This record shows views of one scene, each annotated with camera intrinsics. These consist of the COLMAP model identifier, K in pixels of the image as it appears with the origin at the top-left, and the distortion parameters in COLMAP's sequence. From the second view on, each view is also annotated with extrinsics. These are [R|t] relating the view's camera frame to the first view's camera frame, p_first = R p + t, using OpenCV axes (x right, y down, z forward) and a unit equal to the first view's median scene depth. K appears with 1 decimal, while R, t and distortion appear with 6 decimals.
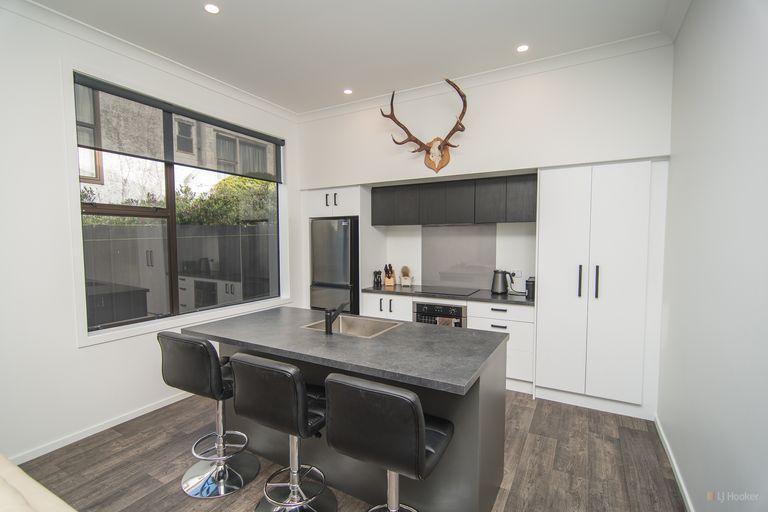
lens RADIAL K [[369.0, 0, 362.1], [0, 369.0, 256.3], [0, 0, 1]] dist [-0.004067, 0.003027]
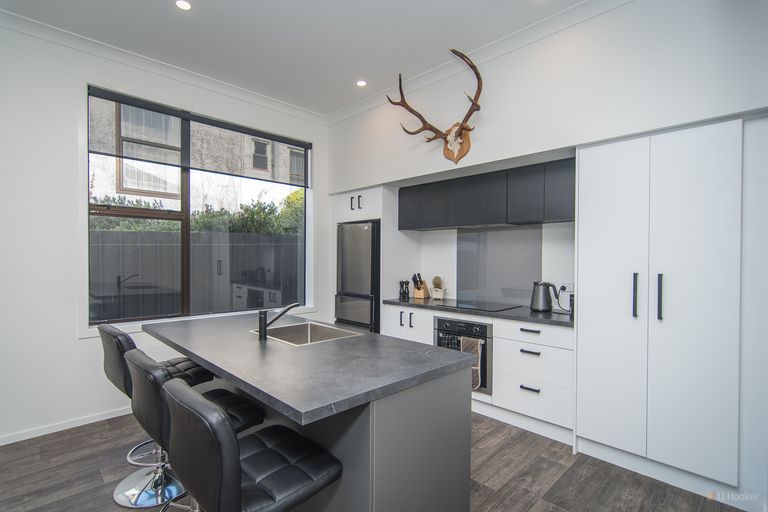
lens RADIAL K [[369.0, 0, 383.7], [0, 369.0, 260.3], [0, 0, 1]] dist [-0.004067, 0.003027]
pose [[0.963342, 0.010453, -0.268074, 0.272457], [-0.023951, 0.998601, -0.047132, 0.039040], [0.267206, 0.051825, 0.962245, 0.150710]]
